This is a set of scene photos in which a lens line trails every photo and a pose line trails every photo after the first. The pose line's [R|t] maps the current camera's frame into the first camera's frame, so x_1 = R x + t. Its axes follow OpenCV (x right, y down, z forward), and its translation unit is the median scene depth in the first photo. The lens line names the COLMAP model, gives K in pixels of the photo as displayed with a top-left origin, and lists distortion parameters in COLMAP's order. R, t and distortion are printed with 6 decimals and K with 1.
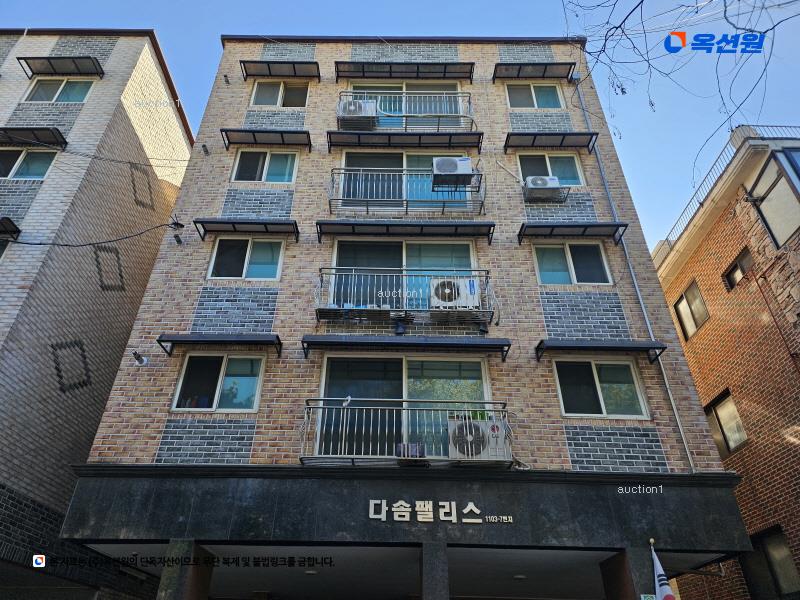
lens RADIAL K [[543.1, 0, 383.8], [0, 543.1, 305.4], [0, 0, 1]] dist [0.081175, -0.075081]
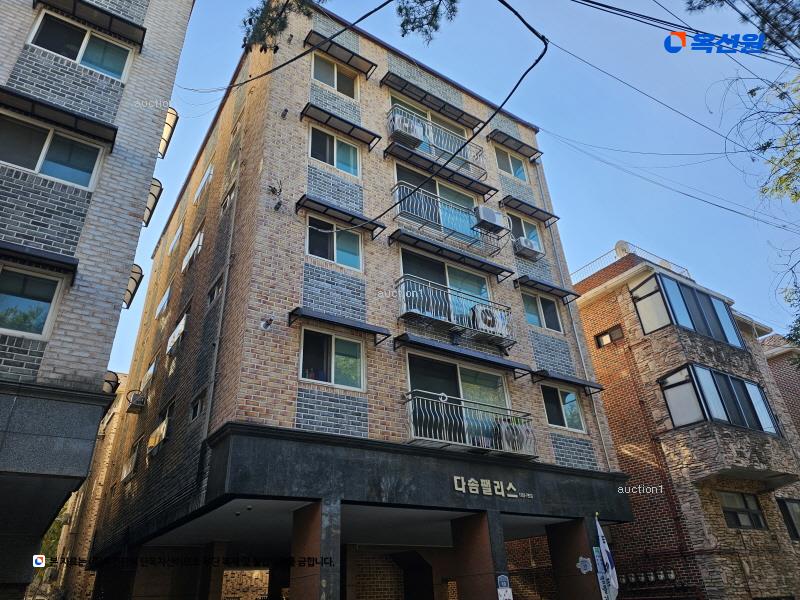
lens RADIAL K [[527.6, 0, 400.0], [0, 527.6, 300.0], [0, 0, 1]] dist [0.096722, -0.116859]
pose [[0.838739, 0.229106, 0.493991, -0.718639], [-0.262414, 0.964953, -0.001984, -0.010437], [-0.477133, -0.127966, 0.869465, 0.011982]]
